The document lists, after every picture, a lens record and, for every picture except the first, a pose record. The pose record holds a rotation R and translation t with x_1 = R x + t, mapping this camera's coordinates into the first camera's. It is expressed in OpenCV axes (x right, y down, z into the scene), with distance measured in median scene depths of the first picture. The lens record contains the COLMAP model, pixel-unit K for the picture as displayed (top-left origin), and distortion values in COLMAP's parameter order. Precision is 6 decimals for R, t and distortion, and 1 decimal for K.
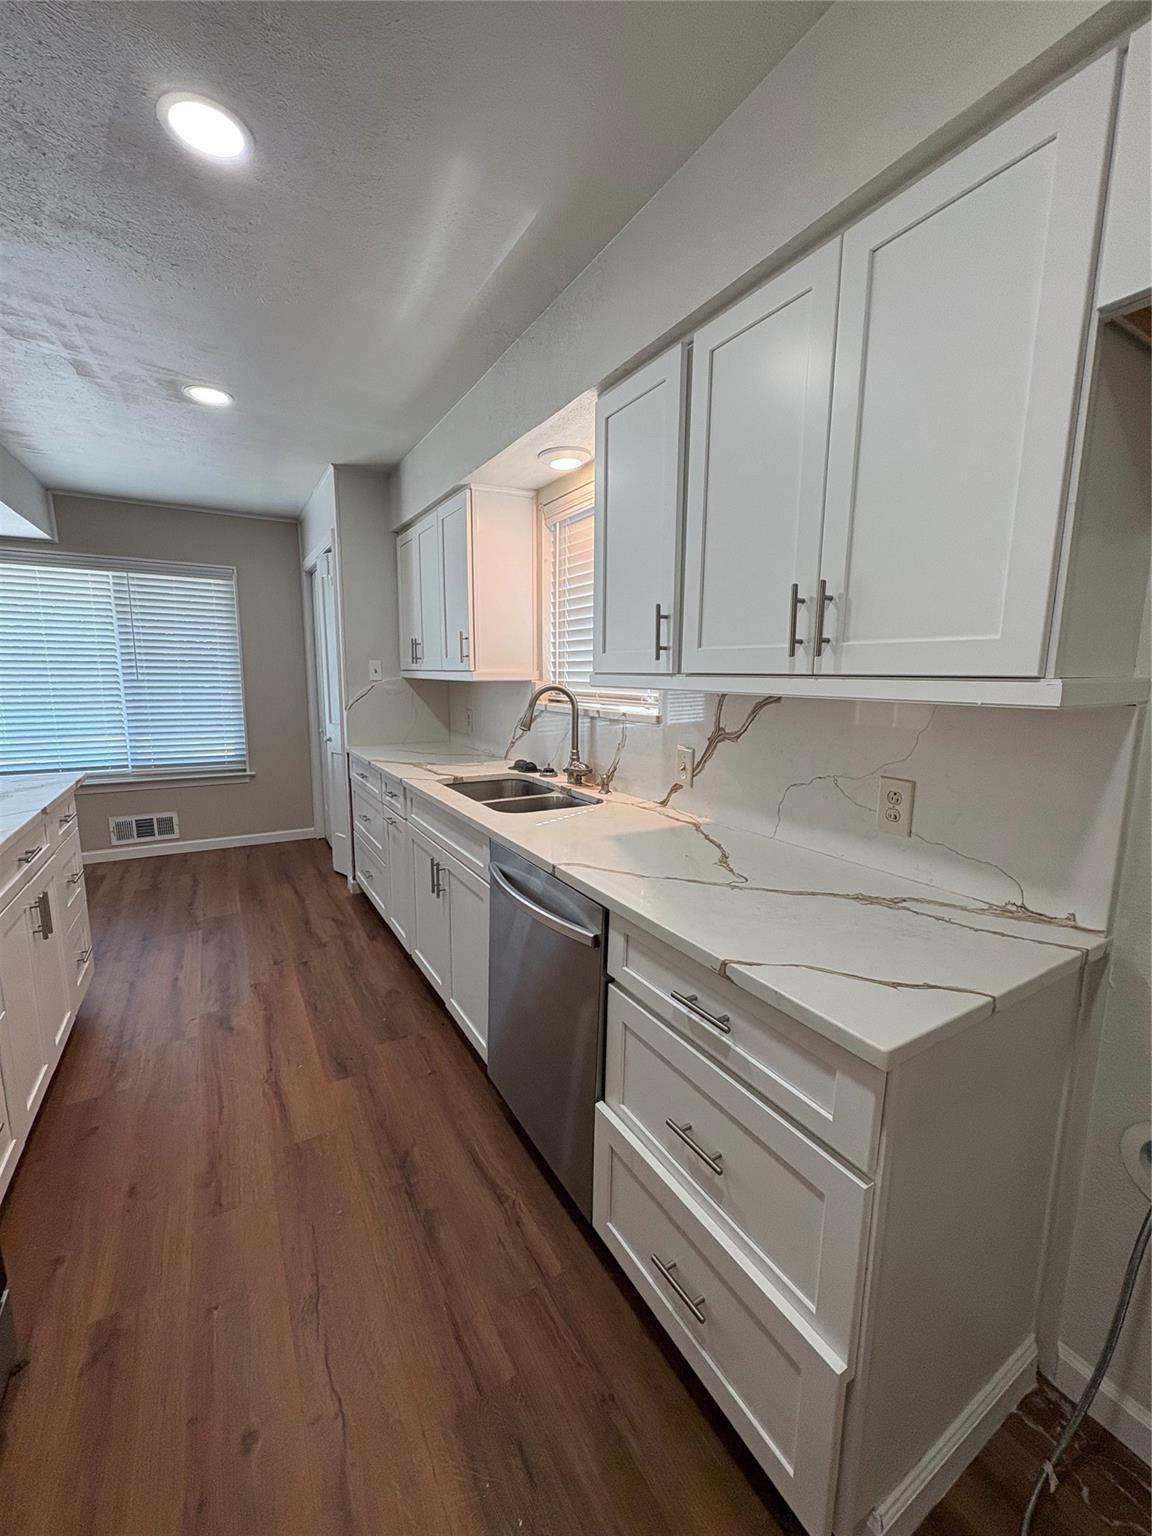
lens RADIAL K [[613.4, 0, 579.7], [0, 613.4, 769.5], [0, 0, 1]] dist [-0.002357, 0.000362]
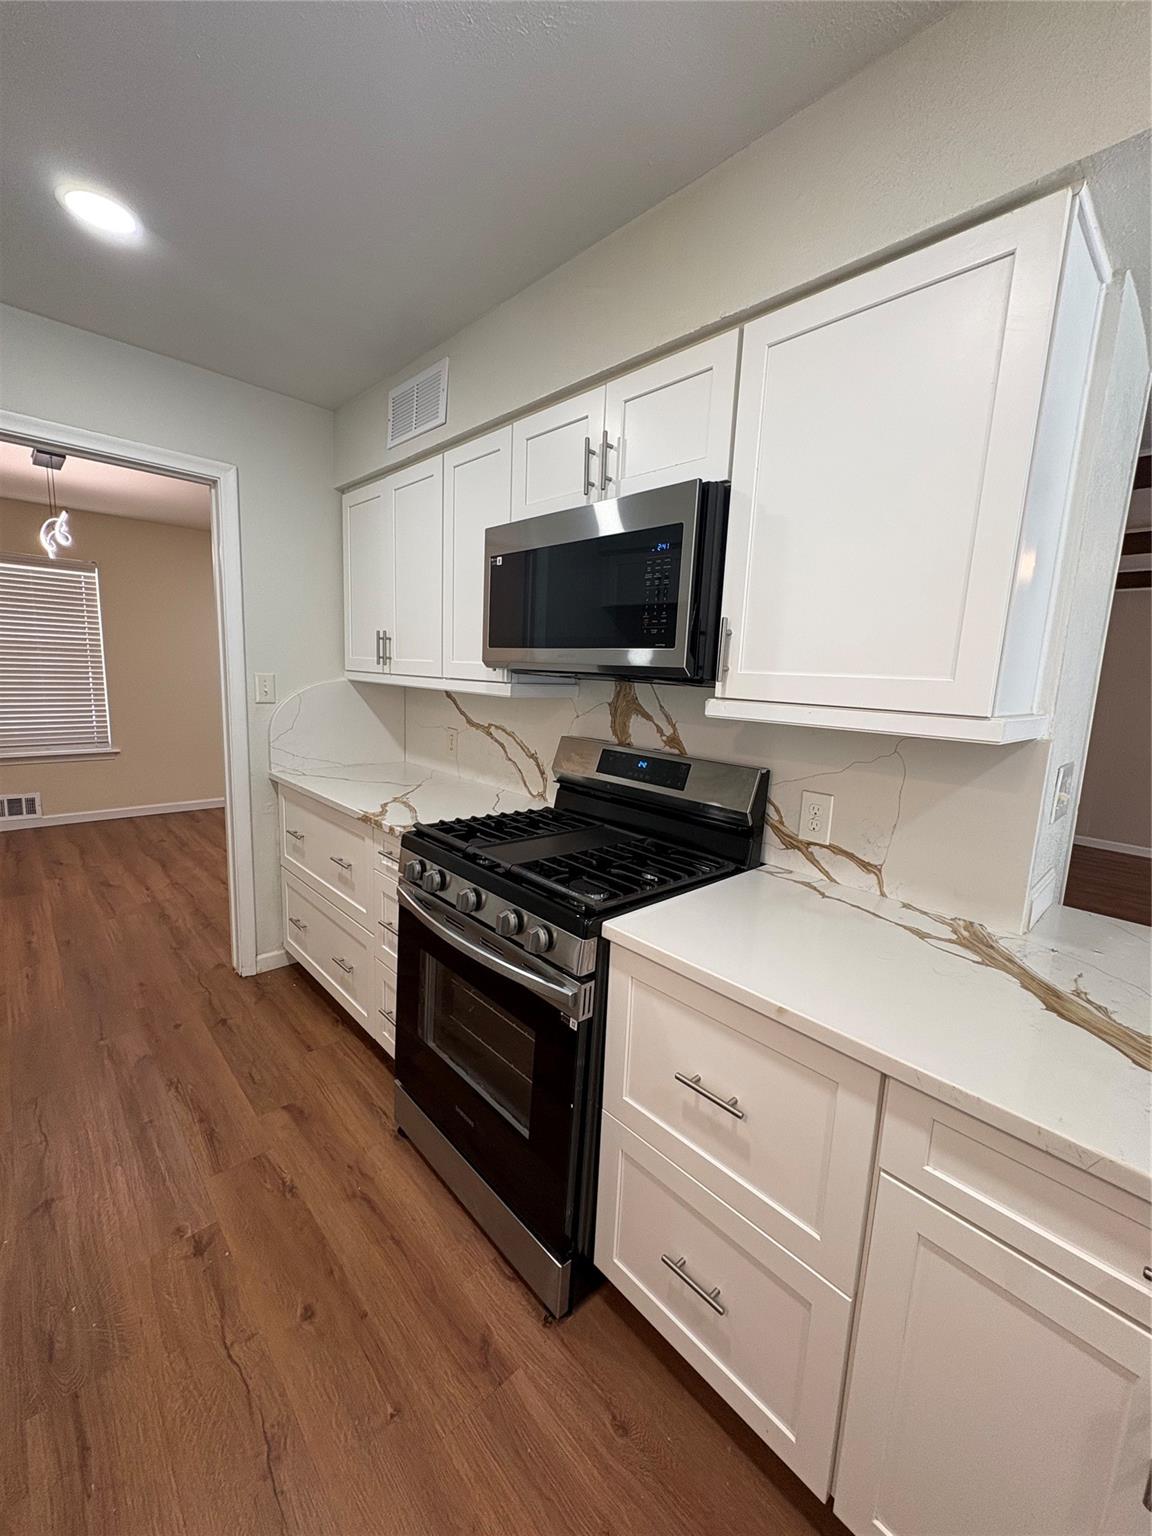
lens RADIAL K [[613.4, 0, 575.9], [0, 613.4, 768.2], [0, 0, 1]] dist [-0.002357, 0.000362]
pose [[-0.975064, -0.028312, -0.220111, -0.683962], [-0.094855, 0.949834, 0.298022, -0.312927], [0.200631, 0.311469, -0.928835, 1.708905]]
